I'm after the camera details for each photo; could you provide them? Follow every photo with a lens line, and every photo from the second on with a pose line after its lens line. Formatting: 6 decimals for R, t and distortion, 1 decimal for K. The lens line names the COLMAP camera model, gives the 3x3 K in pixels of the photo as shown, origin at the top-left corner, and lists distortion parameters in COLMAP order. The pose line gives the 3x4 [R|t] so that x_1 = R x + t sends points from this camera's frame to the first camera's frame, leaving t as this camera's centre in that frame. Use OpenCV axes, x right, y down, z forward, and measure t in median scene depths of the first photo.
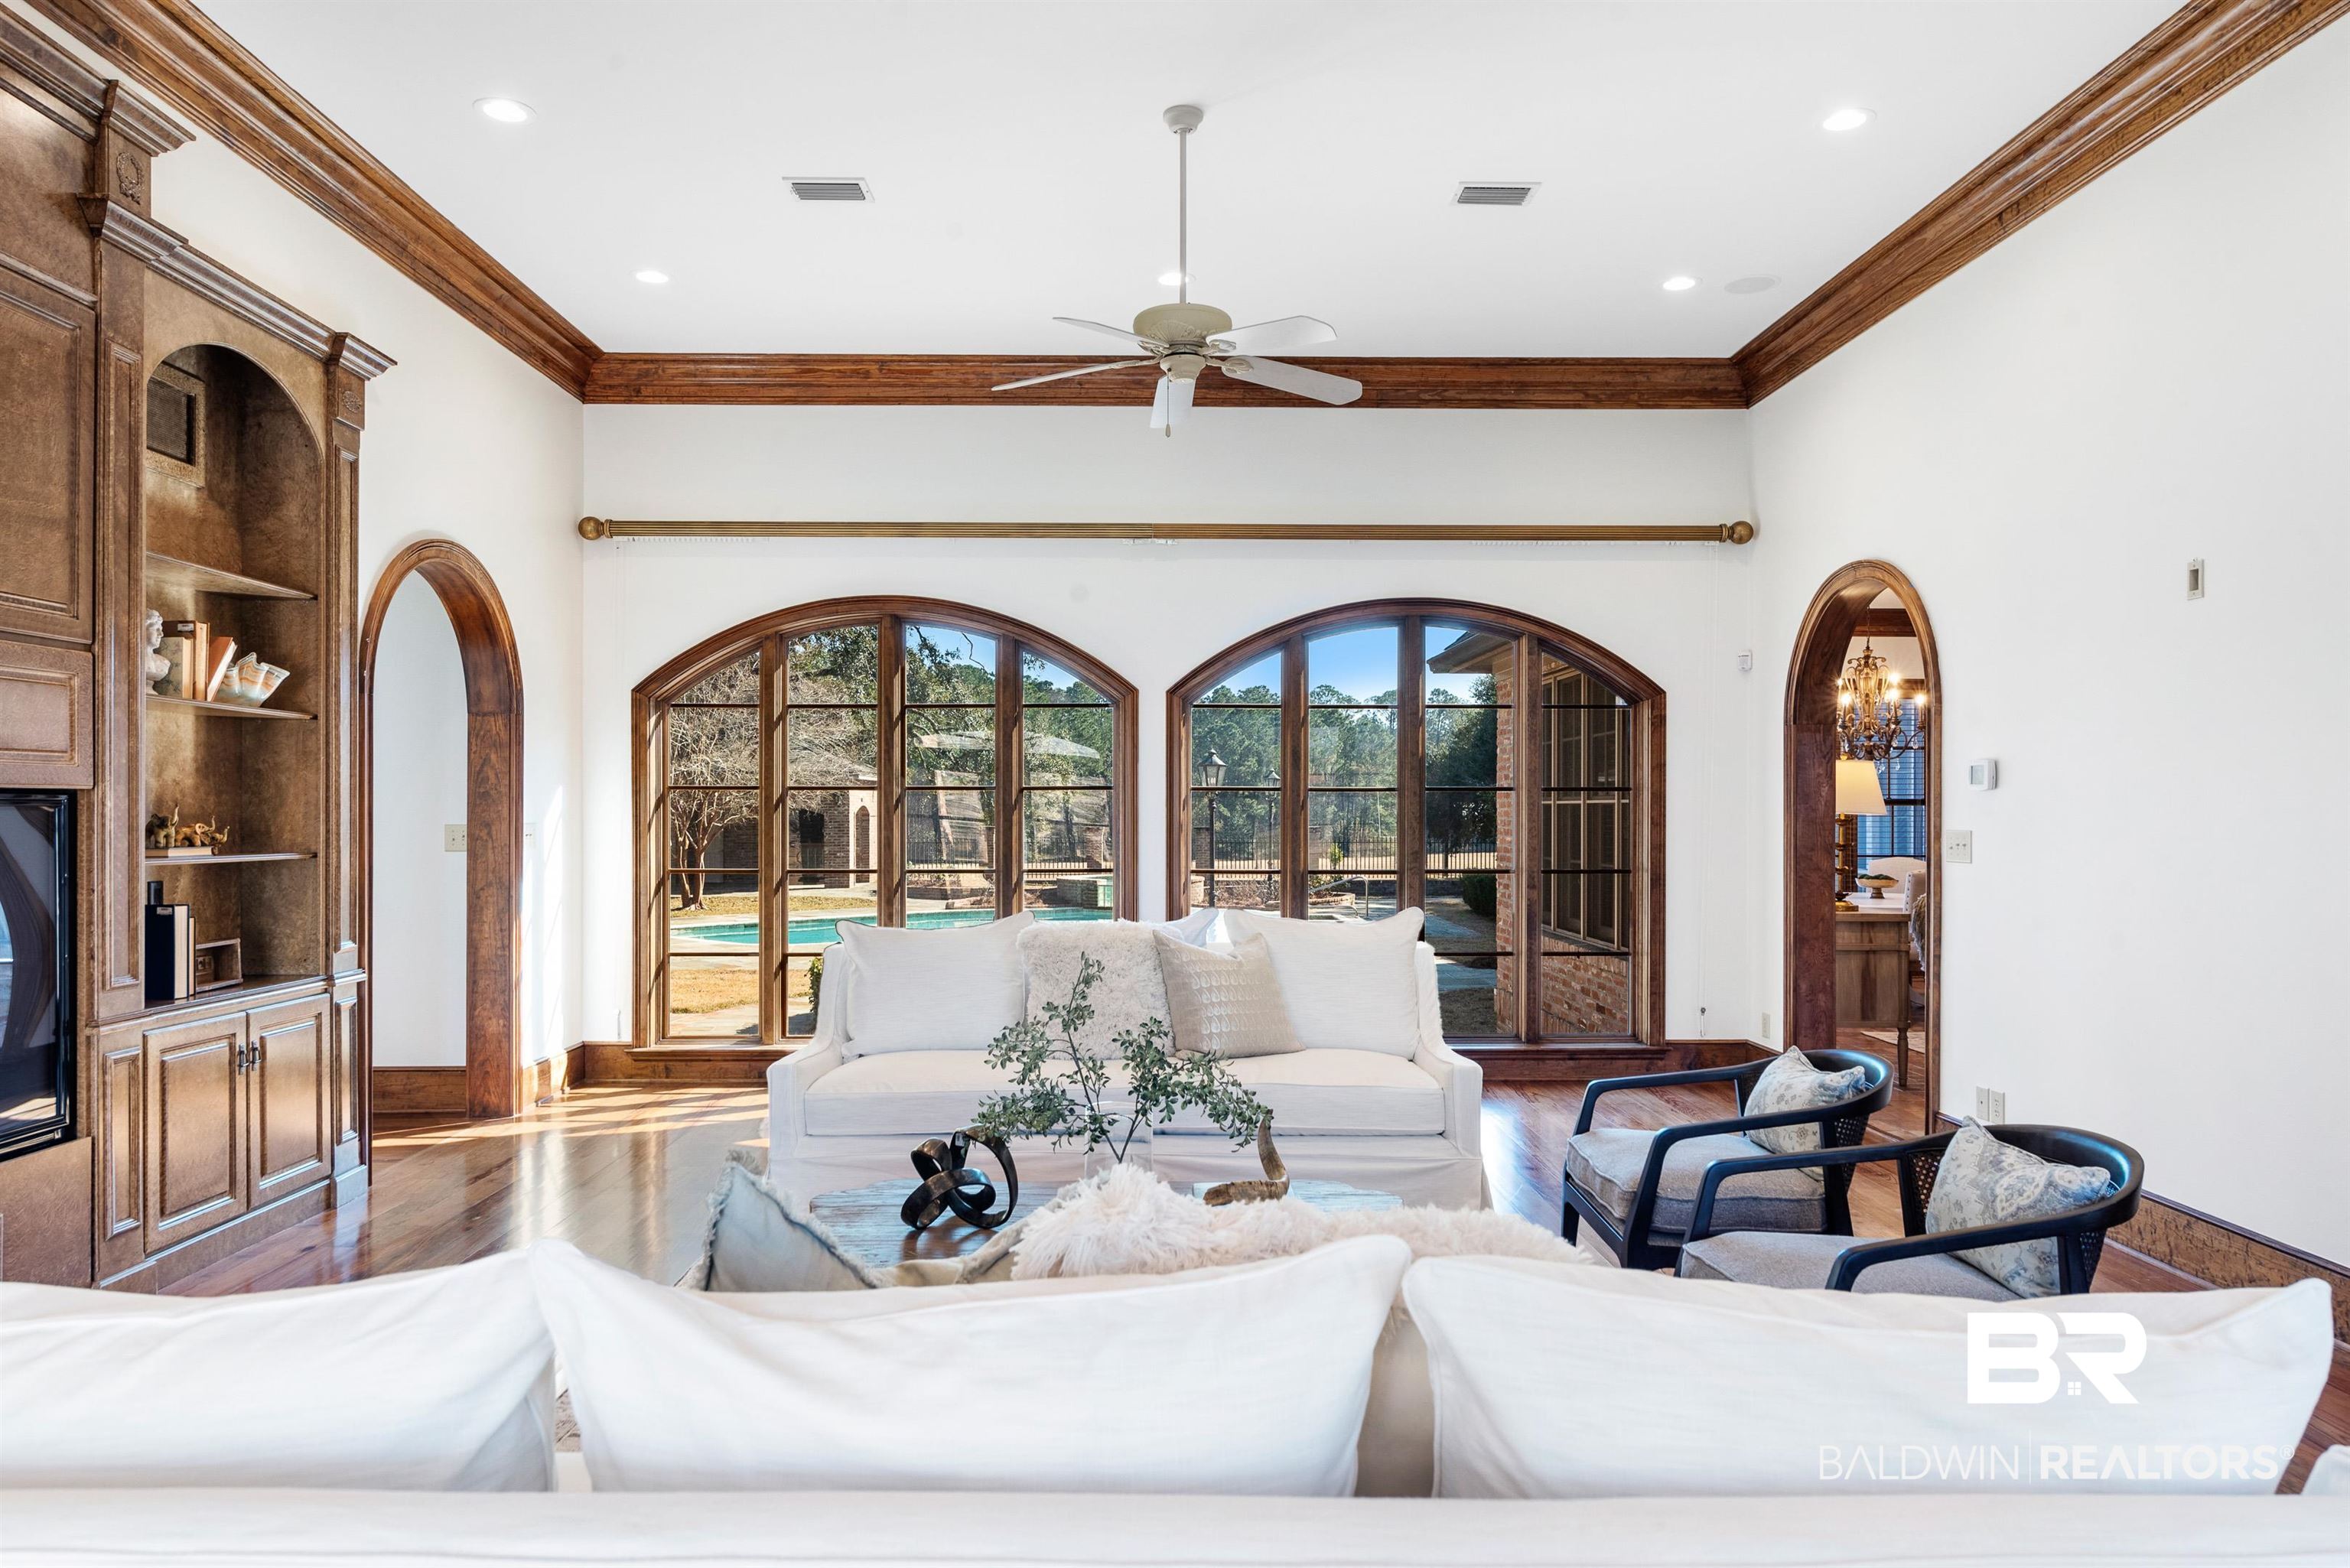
lens RADIAL K [[1480.4, 0, 1175.0], [0, 1480.4, 784.0], [0, 0, 1]] dist [-0.000173, -0.000376]
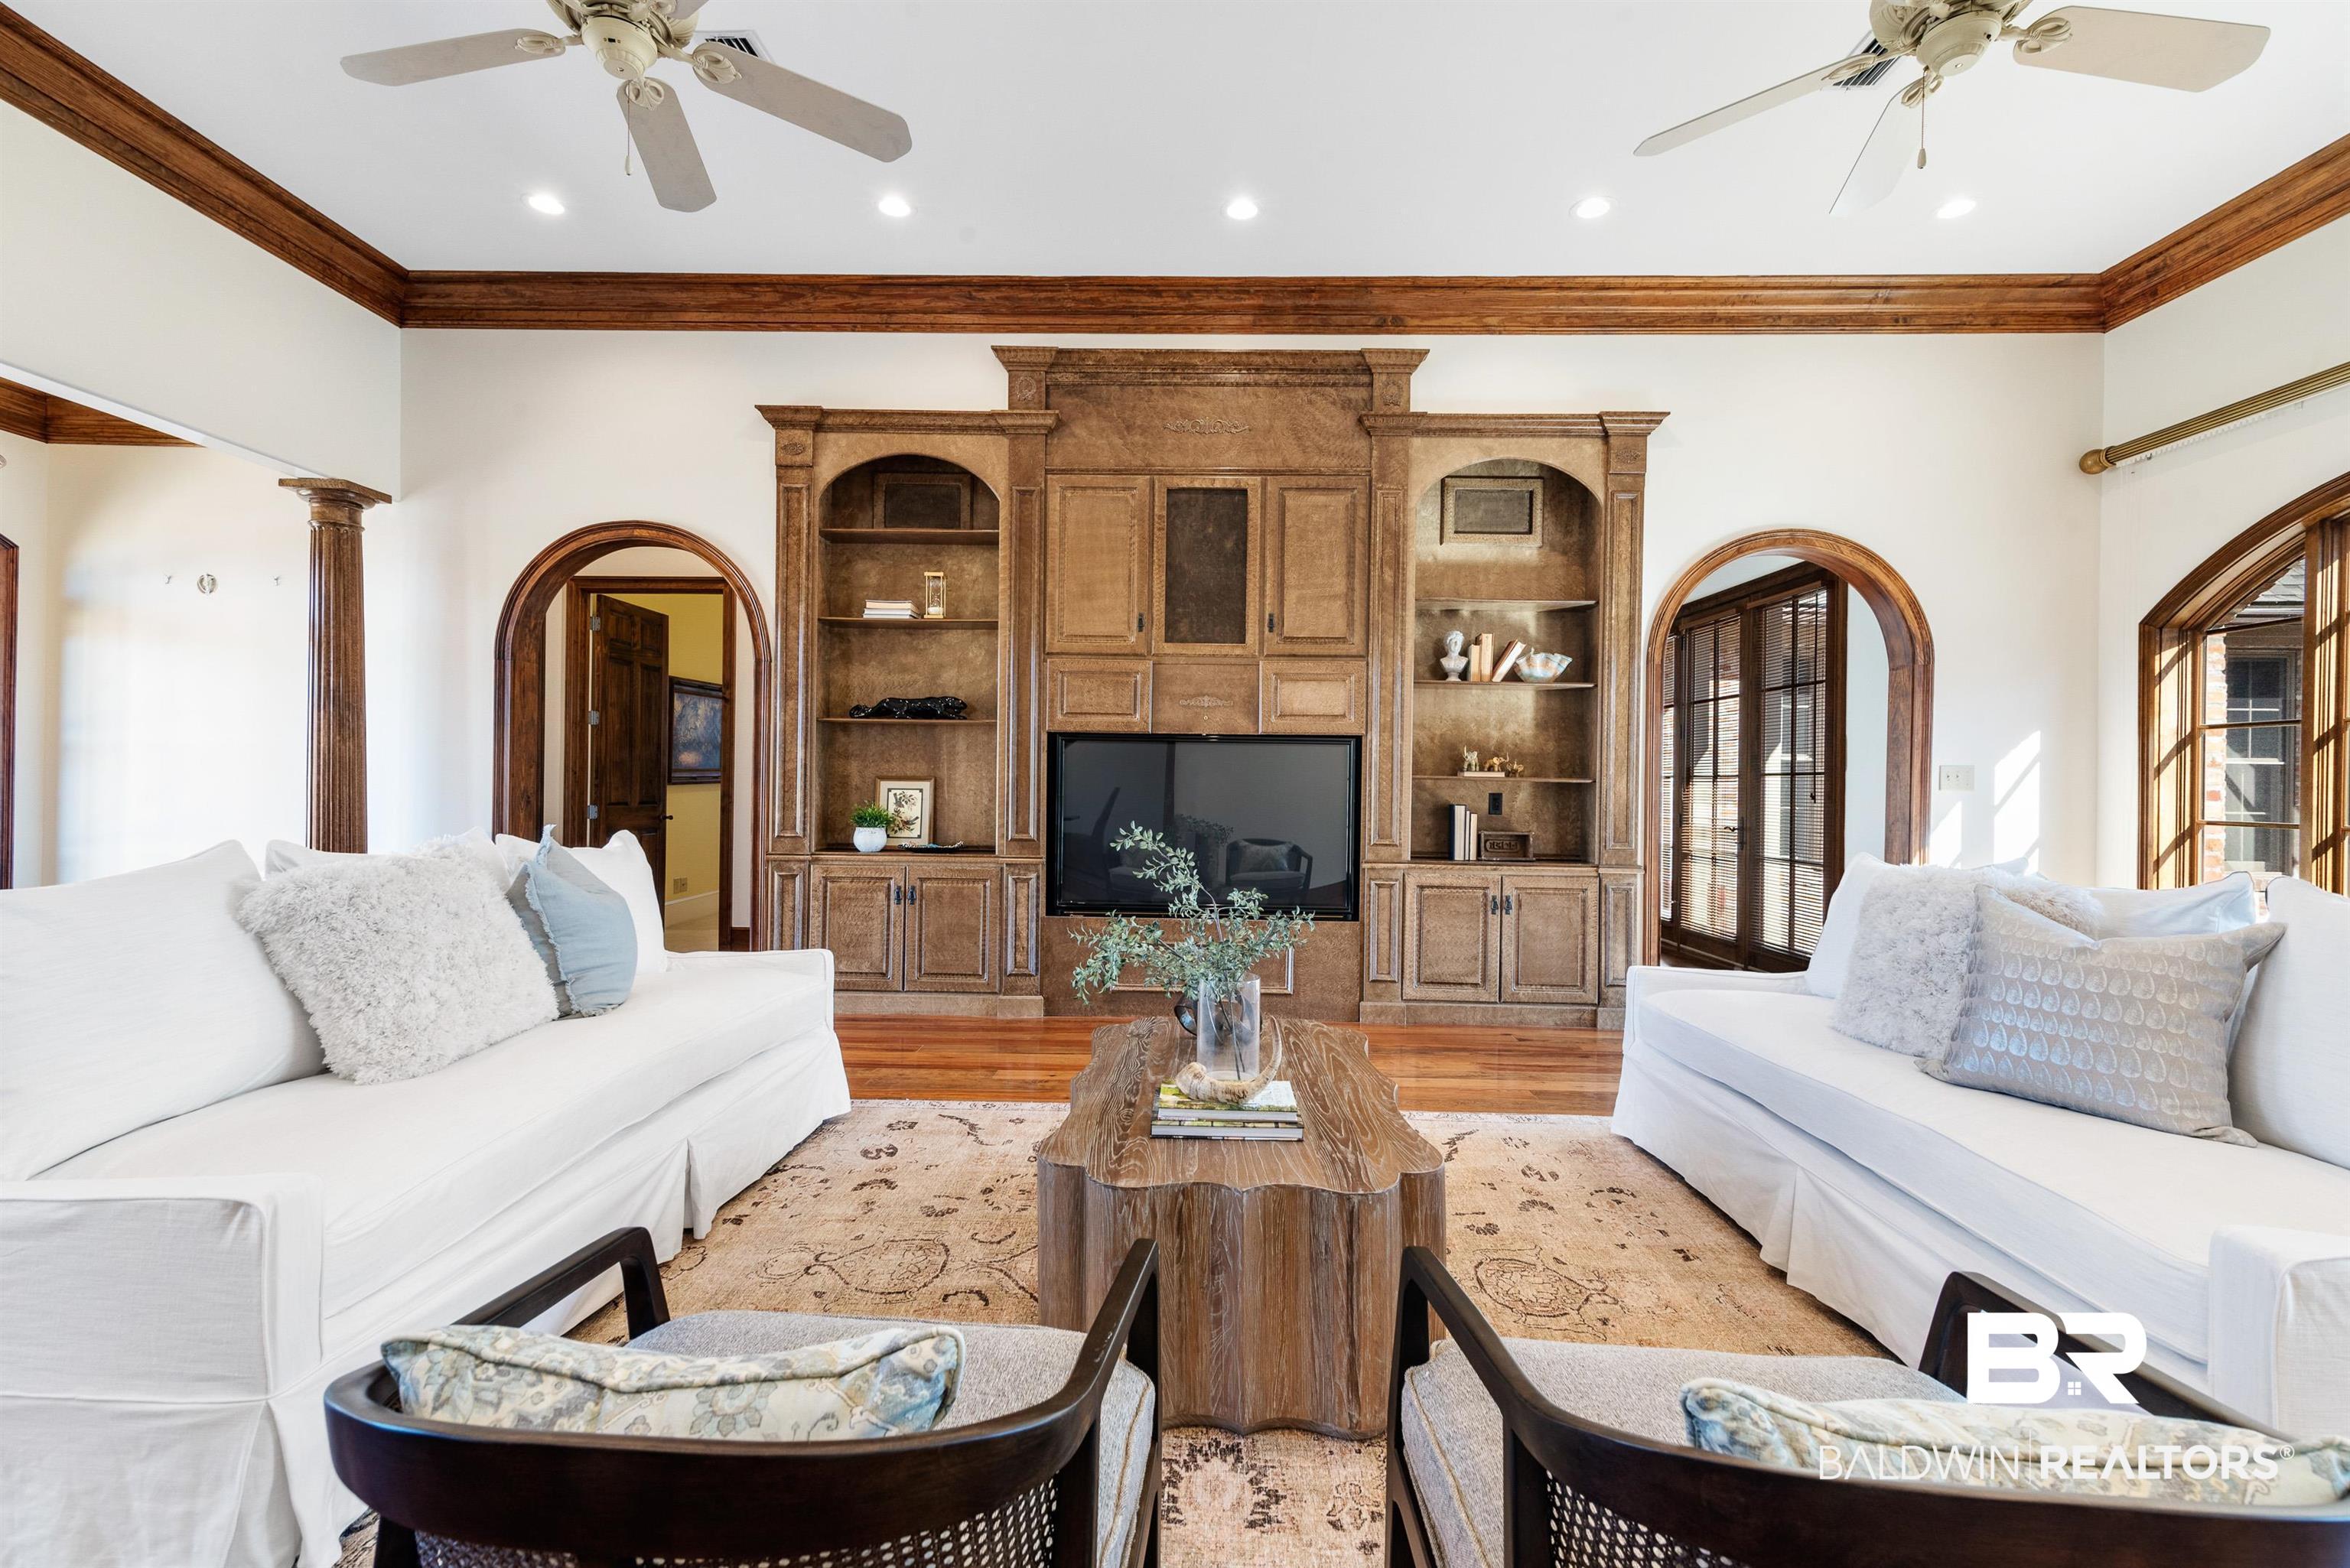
lens RADIAL K [[1092.1, 0, 1180.5], [0, 1092.1, 765.6], [0, 0, 1]] dist [0.023188, 0.000272]
pose [[-0.031889, -0.021081, -0.999269, 0.517664], [0.004553, 0.999764, -0.021237, 0.056491], [0.999481, -0.005227, -0.031785, 0.655237]]
